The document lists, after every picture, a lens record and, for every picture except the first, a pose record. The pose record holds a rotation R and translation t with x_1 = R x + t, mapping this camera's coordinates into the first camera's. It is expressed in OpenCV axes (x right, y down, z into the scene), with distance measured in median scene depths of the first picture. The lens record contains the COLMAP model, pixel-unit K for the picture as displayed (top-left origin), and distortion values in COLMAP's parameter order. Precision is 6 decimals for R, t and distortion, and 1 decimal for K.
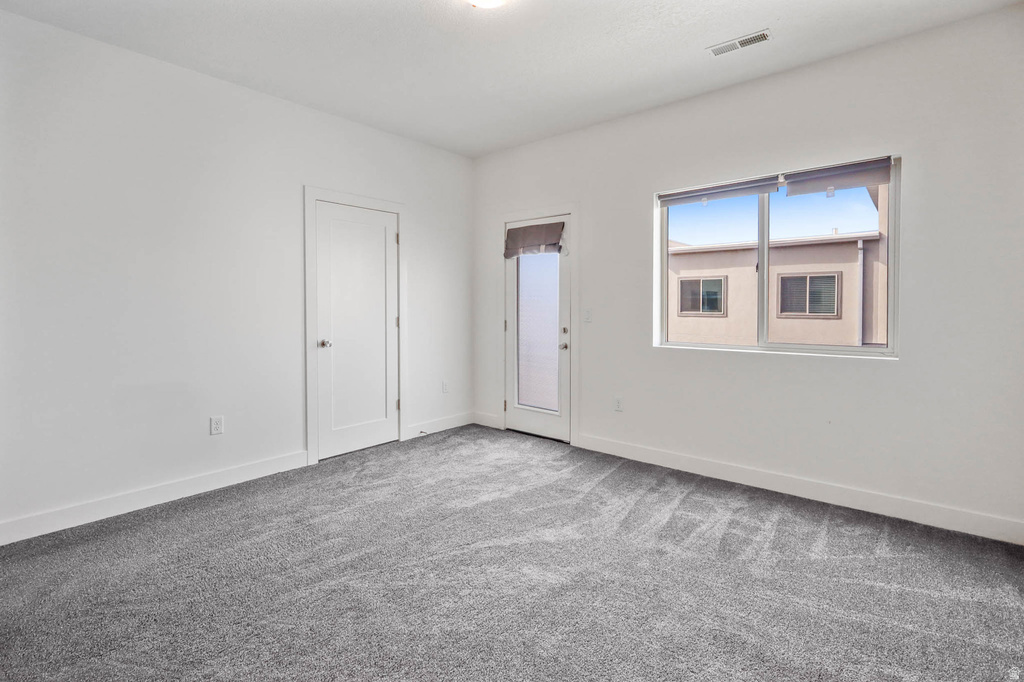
lens RADIAL K [[483.8, 0, 511.7], [0, 483.8, 320.4], [0, 0, 1]] dist [-0.000329, 0.000593]
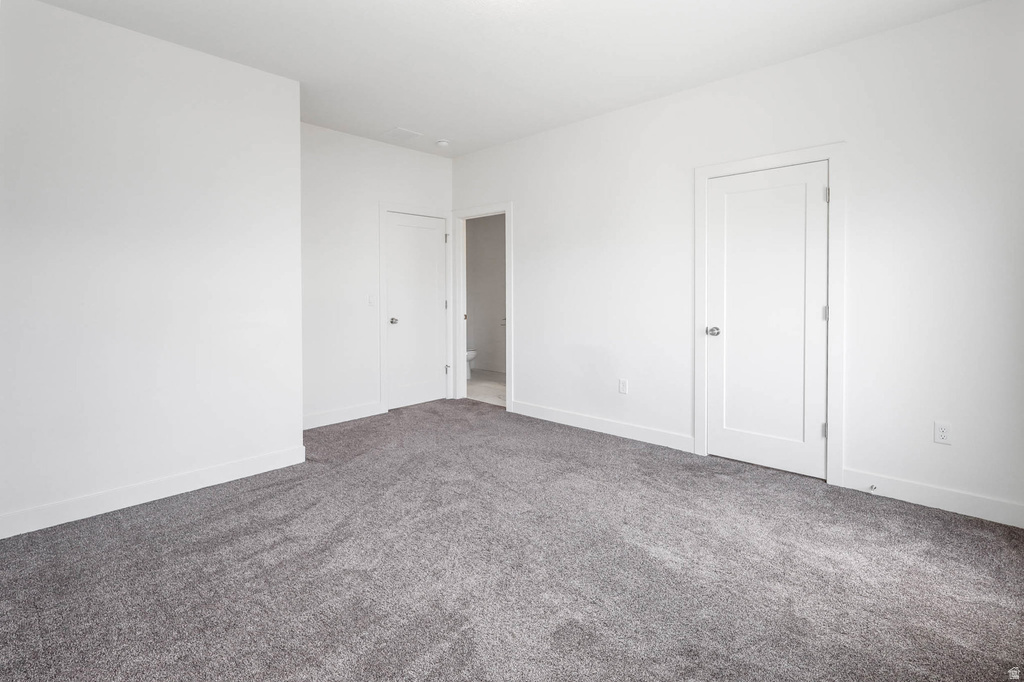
lens RADIAL K [[494.1, 0, 510.1], [0, 494.1, 309.3], [0, 0, 1]] dist [0.001625, 0.000420]
pose [[-0.051824, 0.045551, -0.997617, 0.588370], [-0.017080, 0.998773, 0.046491, -0.033176], [0.998510, 0.019449, -0.050983, 0.668355]]
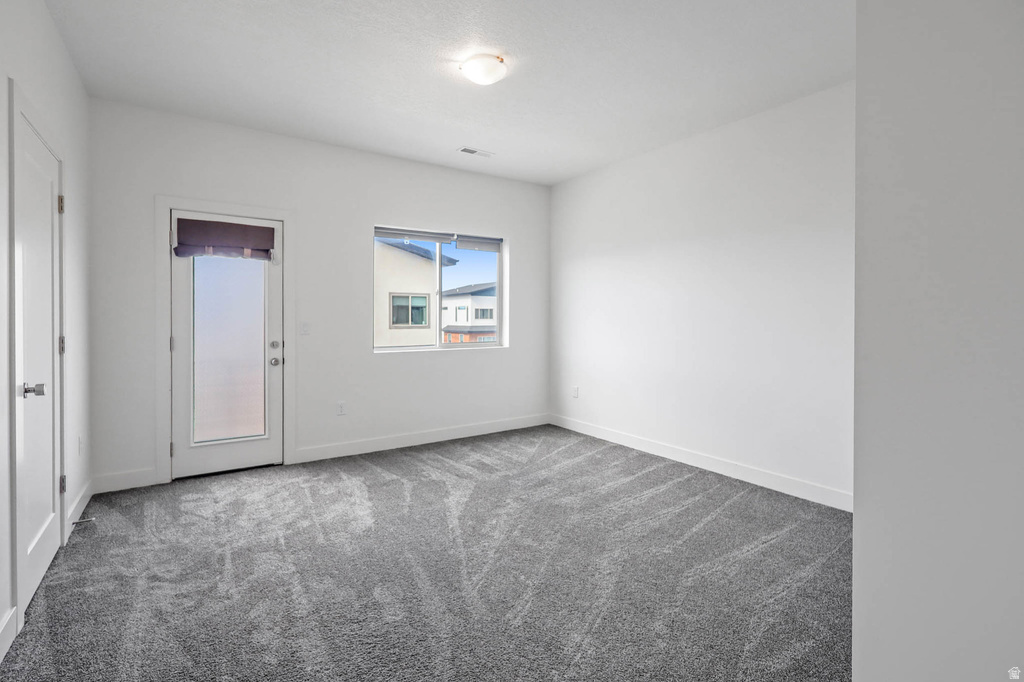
lens RADIAL K [[483.8, 0, 511.7], [0, 483.8, 320.4], [0, 0, 1]] dist [-0.000329, 0.000593]
pose [[0.256915, -0.001620, 0.966433, -0.774195], [0.026599, 0.999632, -0.005396, -0.009918], [-0.966068, 0.027092, 0.256863, 0.366271]]
